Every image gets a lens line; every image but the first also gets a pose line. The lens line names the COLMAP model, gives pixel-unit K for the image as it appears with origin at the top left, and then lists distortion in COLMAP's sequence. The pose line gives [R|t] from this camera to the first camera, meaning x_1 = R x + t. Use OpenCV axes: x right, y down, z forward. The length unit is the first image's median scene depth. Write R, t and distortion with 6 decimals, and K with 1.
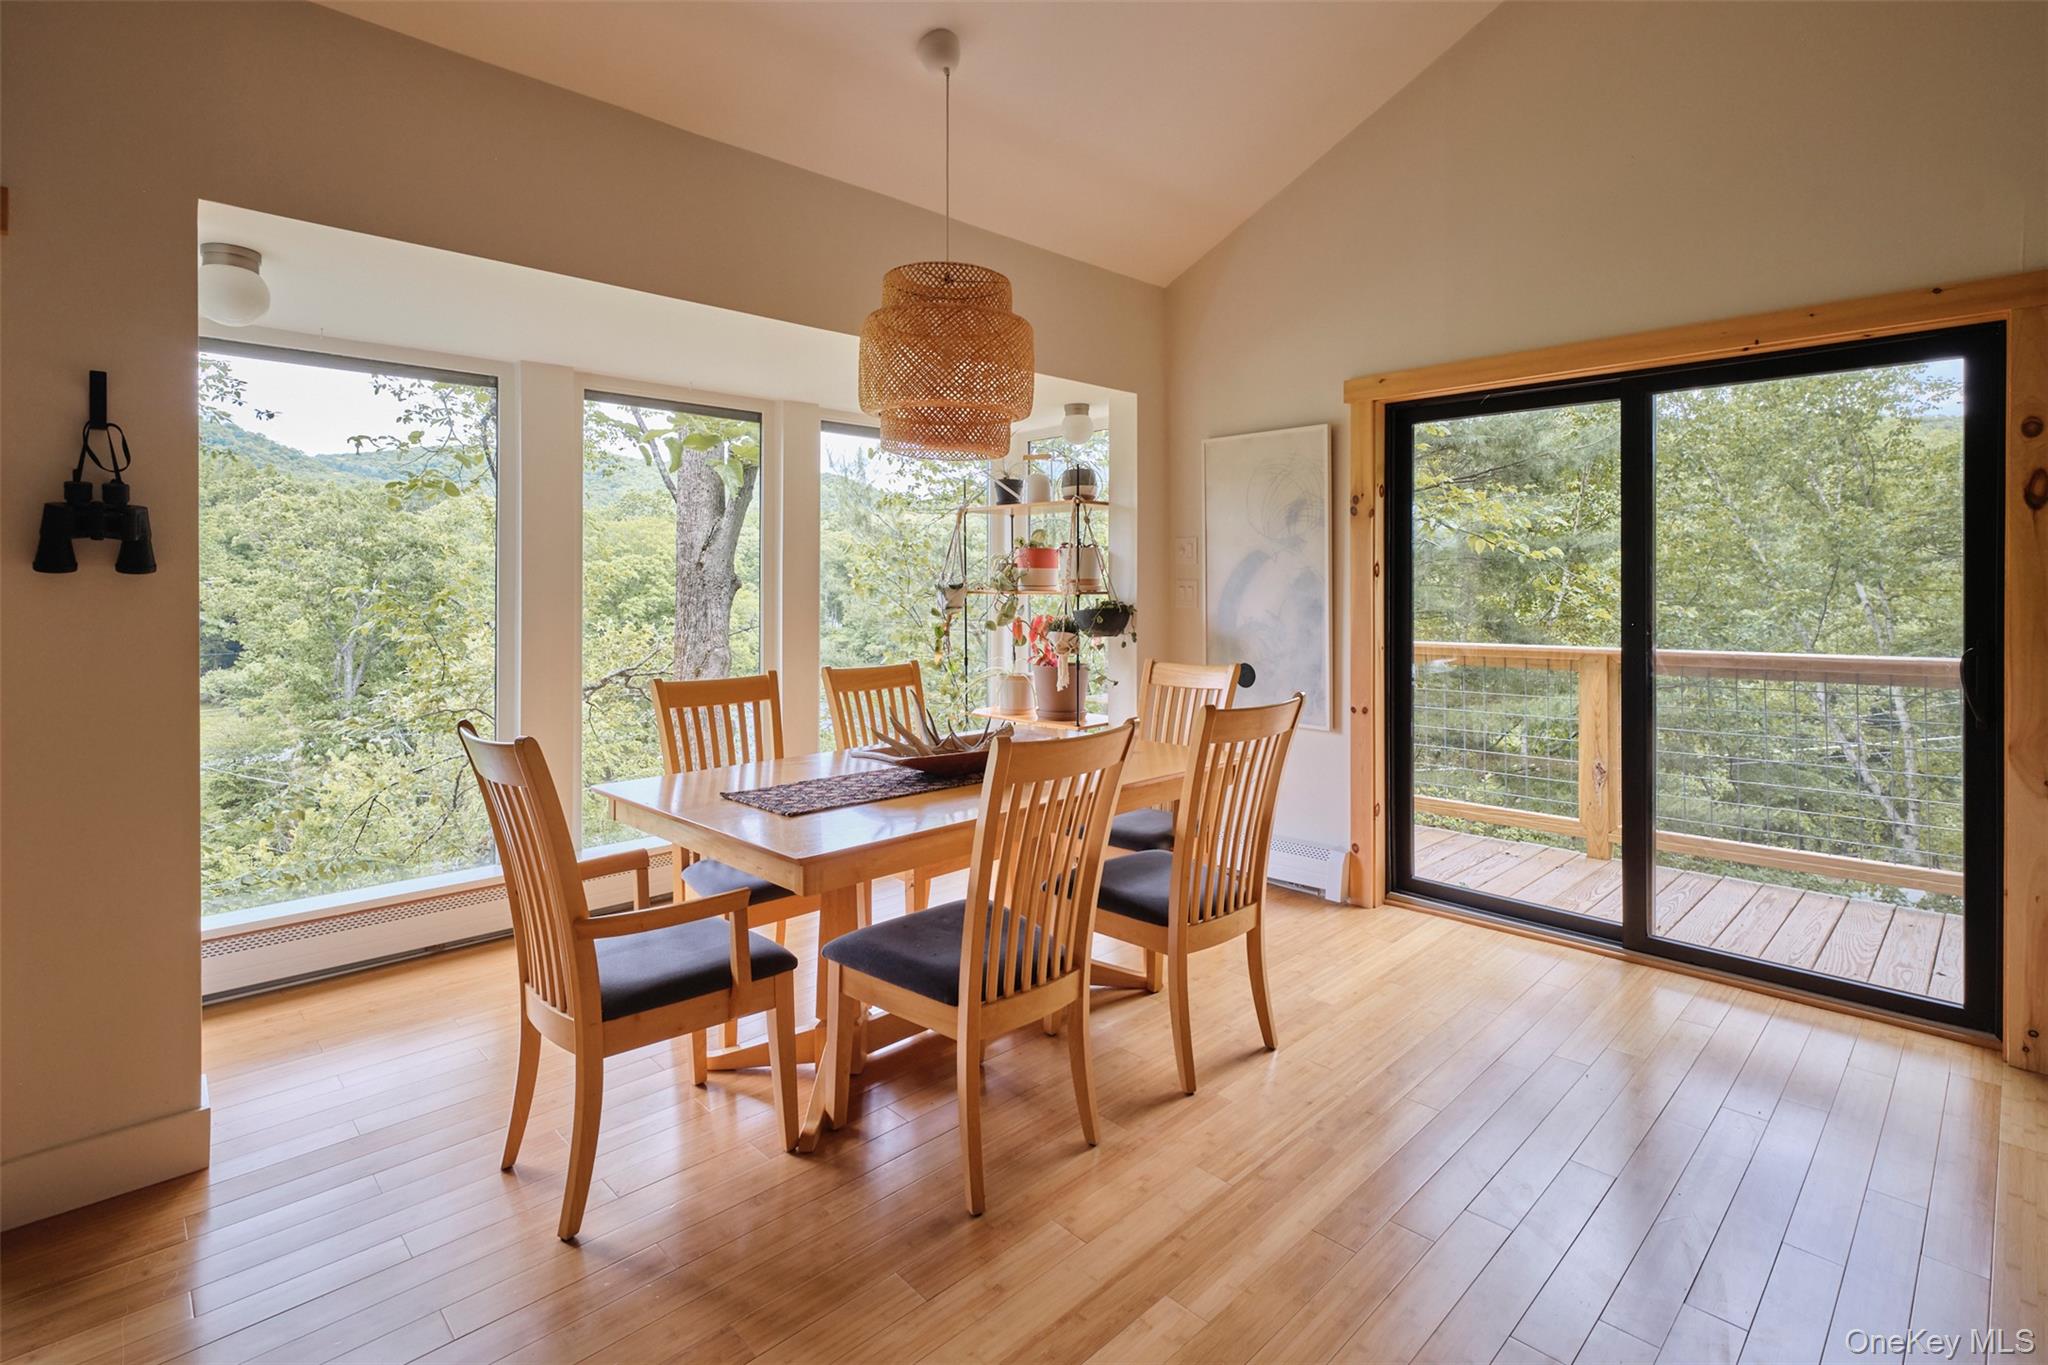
lens RADIAL K [[952.2, 0, 1025.9], [0, 952.2, 583.0], [0, 0, 1]] dist [-0.000454, 0.000331]
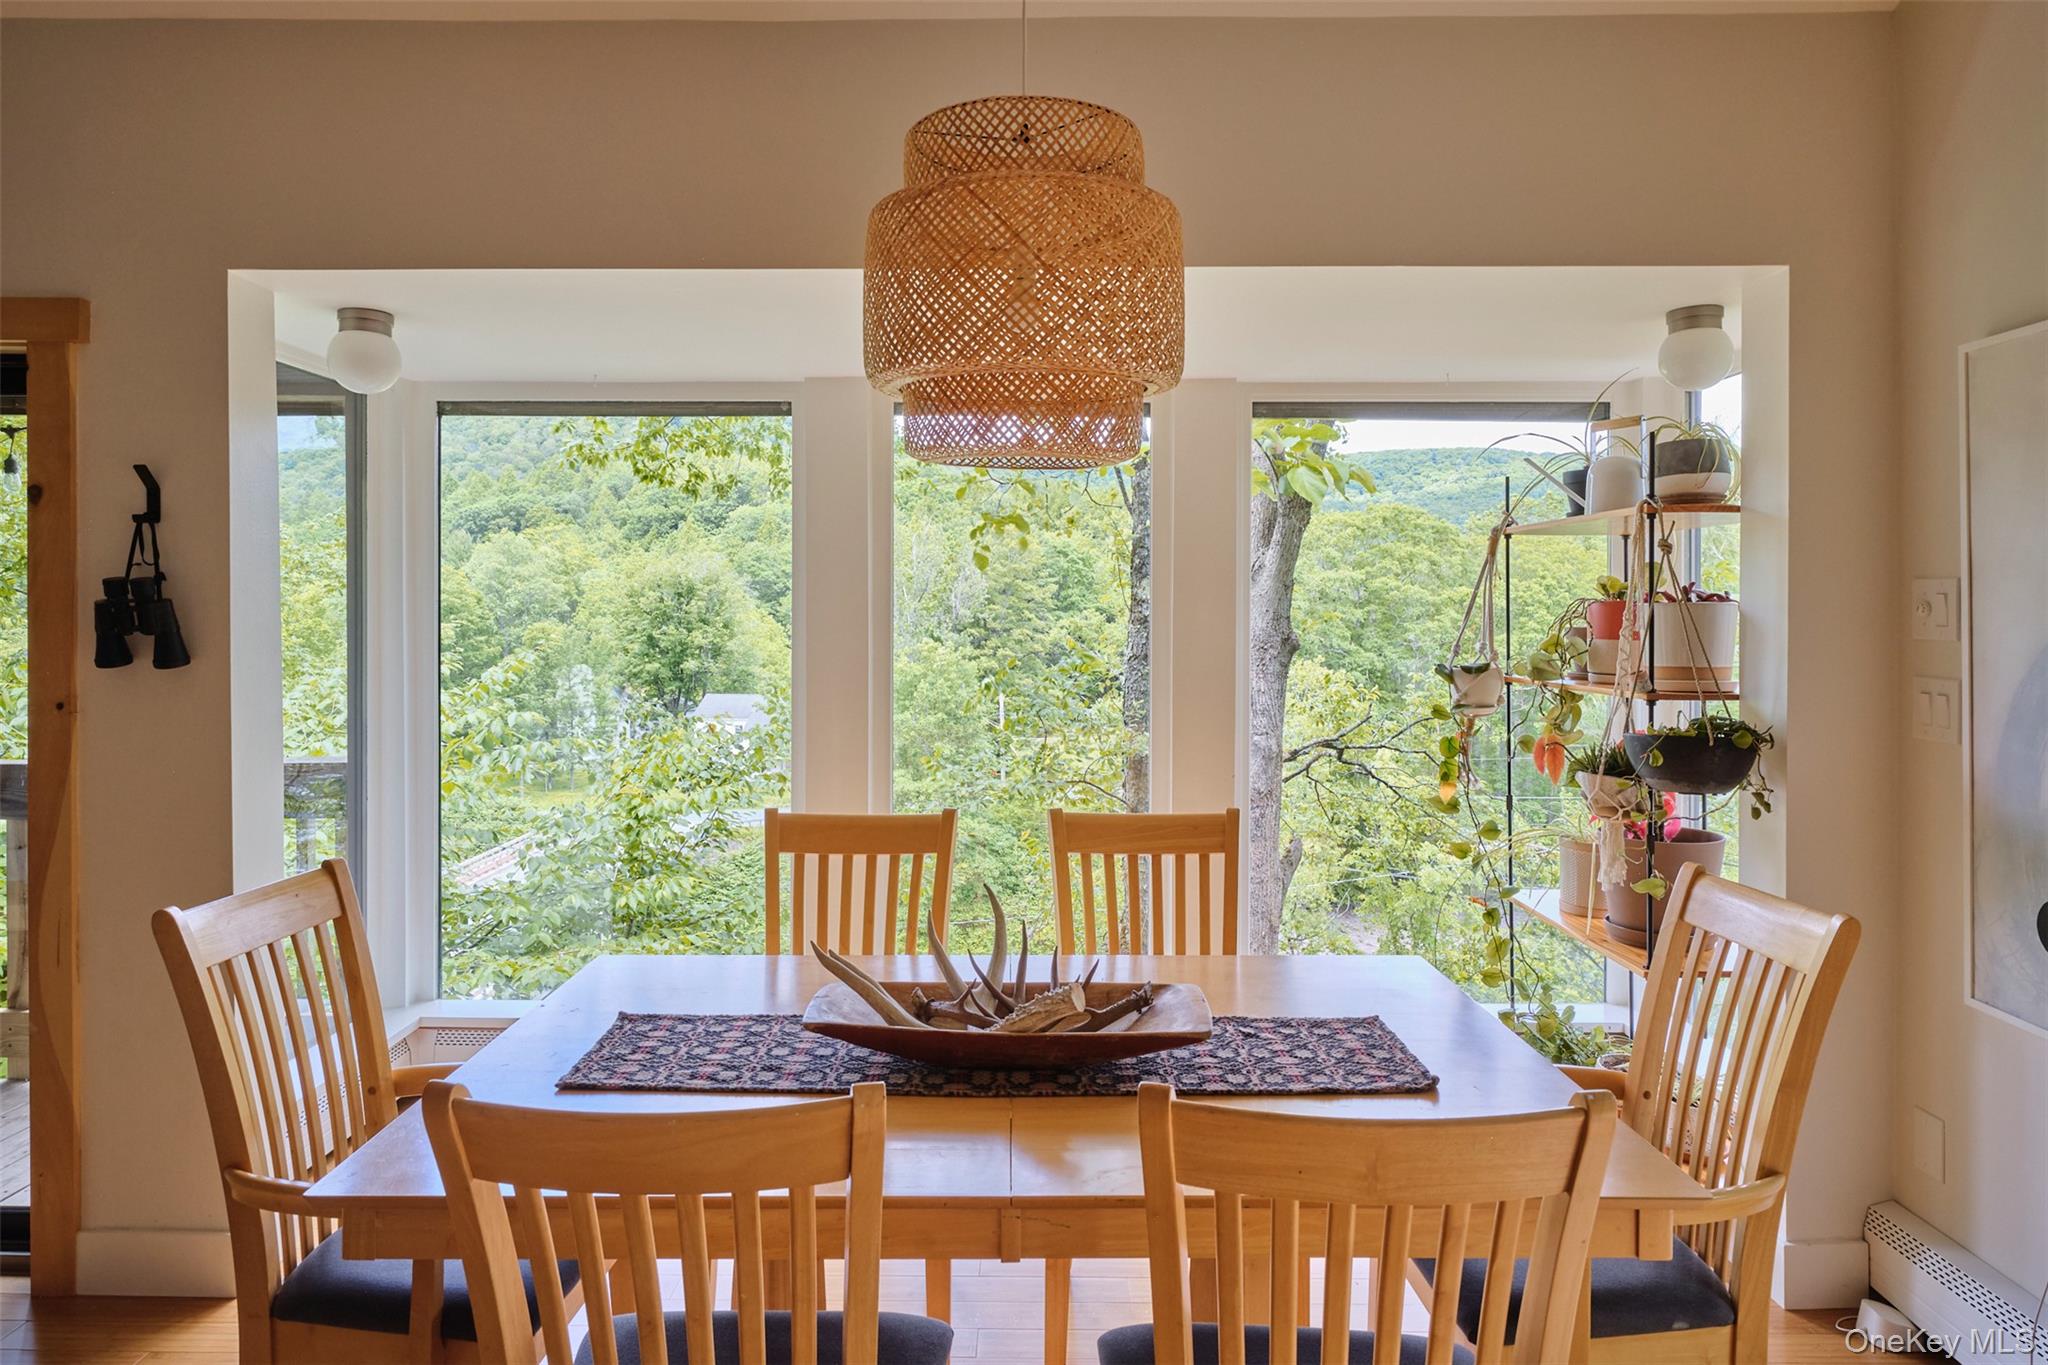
lens RADIAL K [[1214.6, 0, 1024.3], [0, 1214.6, 621.7], [0, 0, 1]] dist [0.004398, 0.000493]
pose [[0.718245, 0.006091, -0.695763, 0.254828], [-0.002247, 0.999977, 0.006435, -0.030624], [0.695786, -0.003058, 0.718242, 0.324456]]
